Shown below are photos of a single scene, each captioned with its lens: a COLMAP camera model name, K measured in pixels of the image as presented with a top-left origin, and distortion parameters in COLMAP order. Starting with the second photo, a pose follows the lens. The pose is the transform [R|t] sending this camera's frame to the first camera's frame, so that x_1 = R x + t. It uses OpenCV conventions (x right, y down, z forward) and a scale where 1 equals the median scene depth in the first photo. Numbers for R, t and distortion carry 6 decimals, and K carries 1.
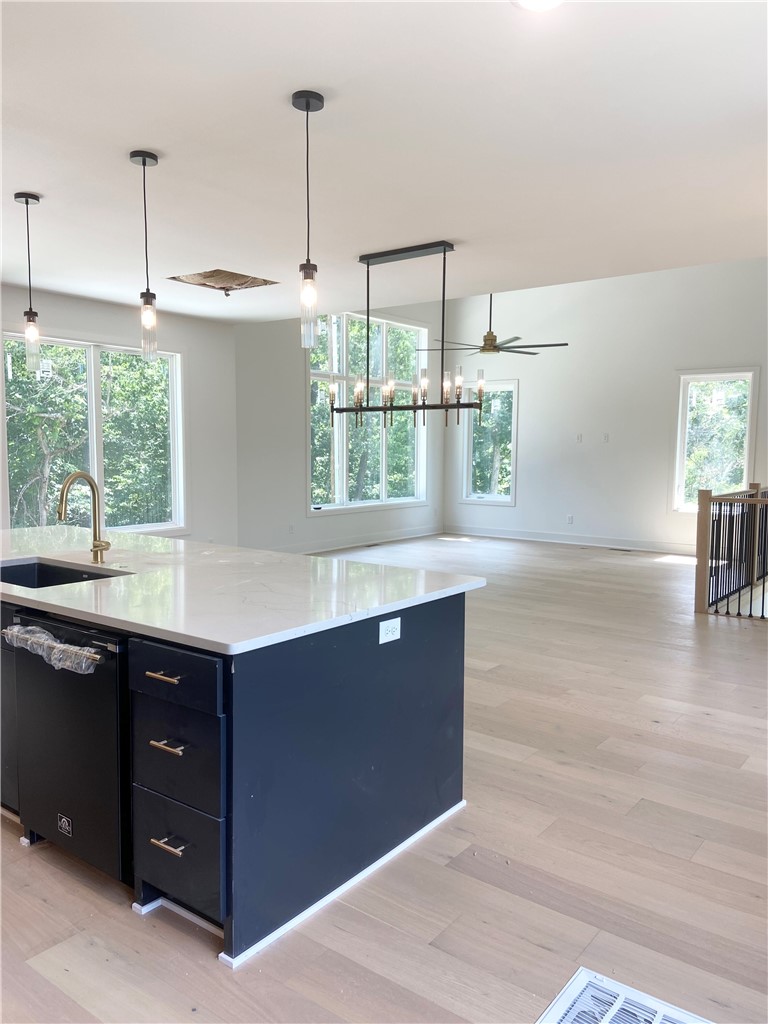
lens RADIAL K [[781.7, 0, 398.2], [0, 781.7, 501.7], [0, 0, 1]] dist [0.110349, -0.140802]
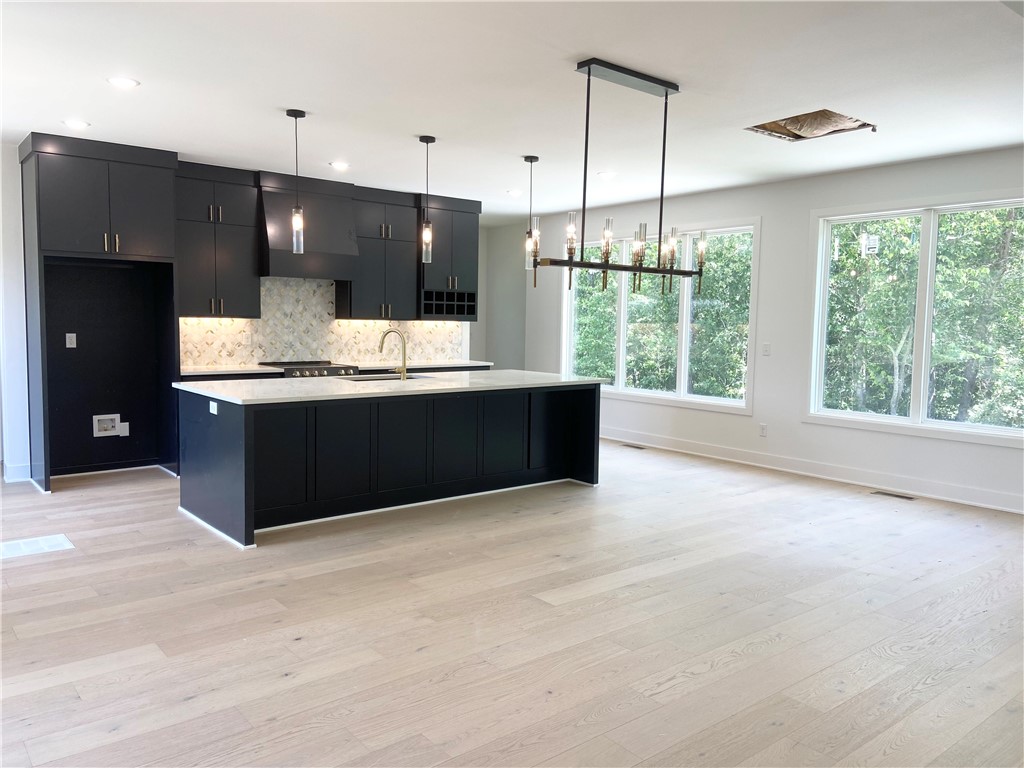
lens RADIAL K [[769.8, 0, 511.8], [0, 769.8, 385.2], [0, 0, 1]] dist [0.104780, -0.157716]
pose [[-0.242225, 0.076042, -0.967236, 1.015230], [-0.087717, 0.991125, 0.099887, -0.087367], [0.966247, 0.109038, -0.233405, 1.339667]]
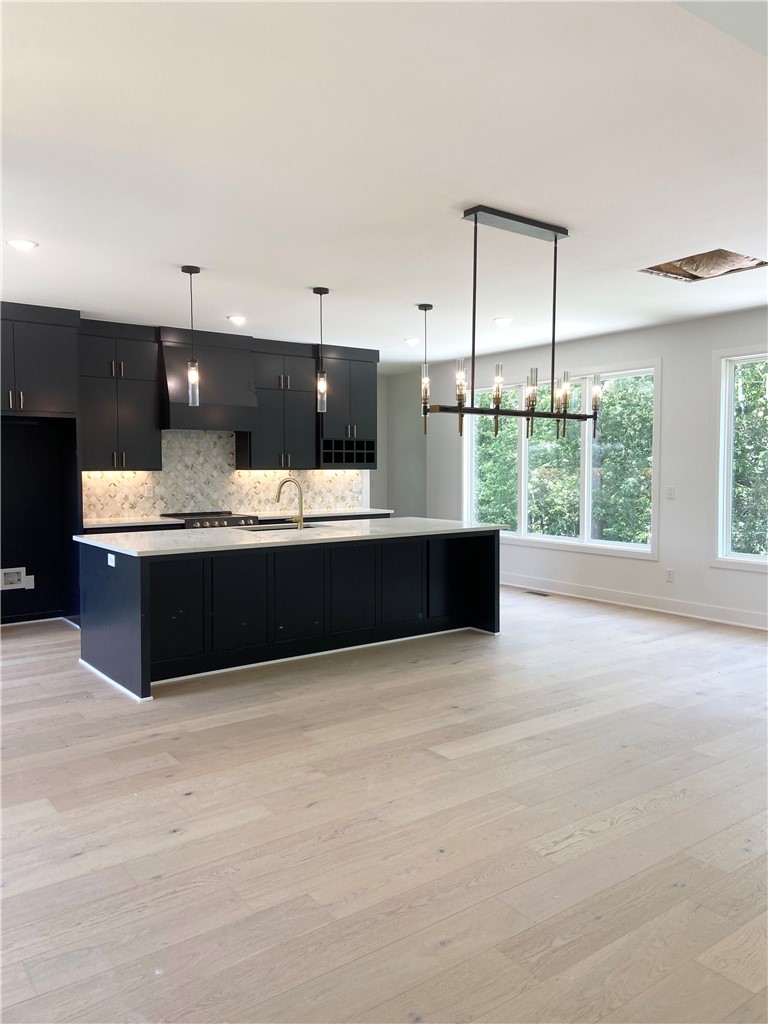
lens RADIAL K [[769.8, 0, 385.1], [0, 769.8, 505.9], [0, 0, 1]] dist [0.104780, -0.157716]
pose [[-0.285818, 0.047081, -0.957127, 1.001145], [-0.068815, 0.995205, 0.069503, -0.089792], [0.955810, 0.085730, -0.281208, 1.357837]]
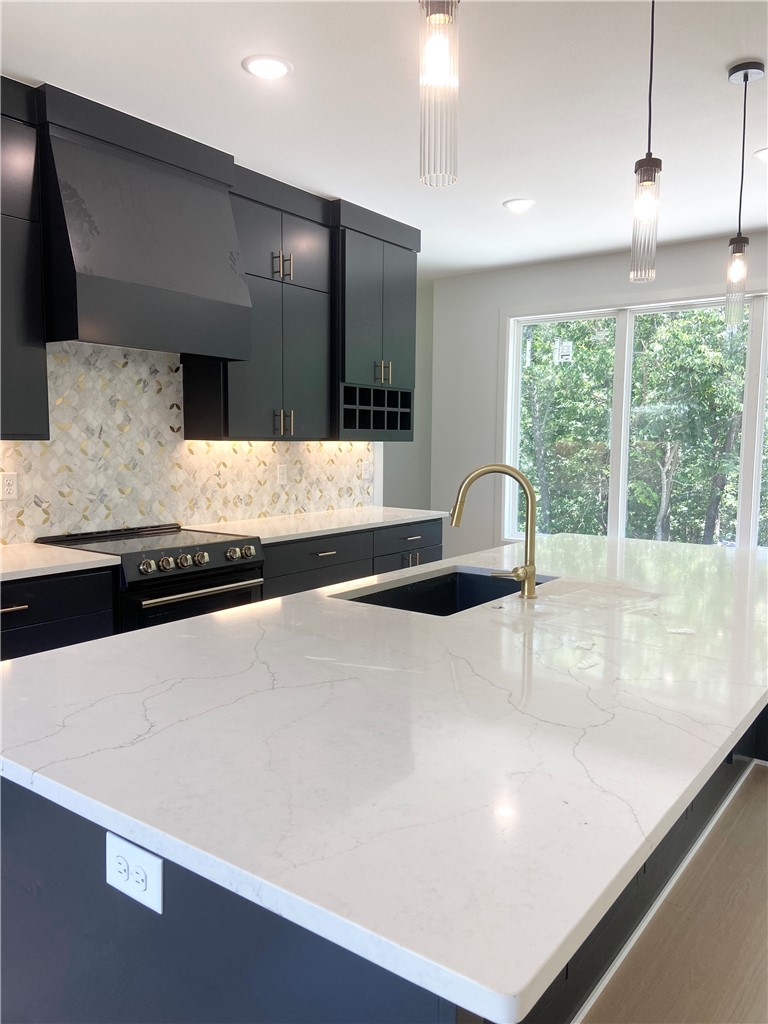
lens RADIAL K [[773.7, 0, 393.4], [0, 773.7, 500.4], [0, 0, 1]] dist [0.110902, -0.122319]
pose [[0.008861, 0.076764, -0.997010, 0.288339], [-0.081821, 0.993761, 0.075787, -0.043028], [0.996608, 0.080905, 0.015086, 0.752631]]
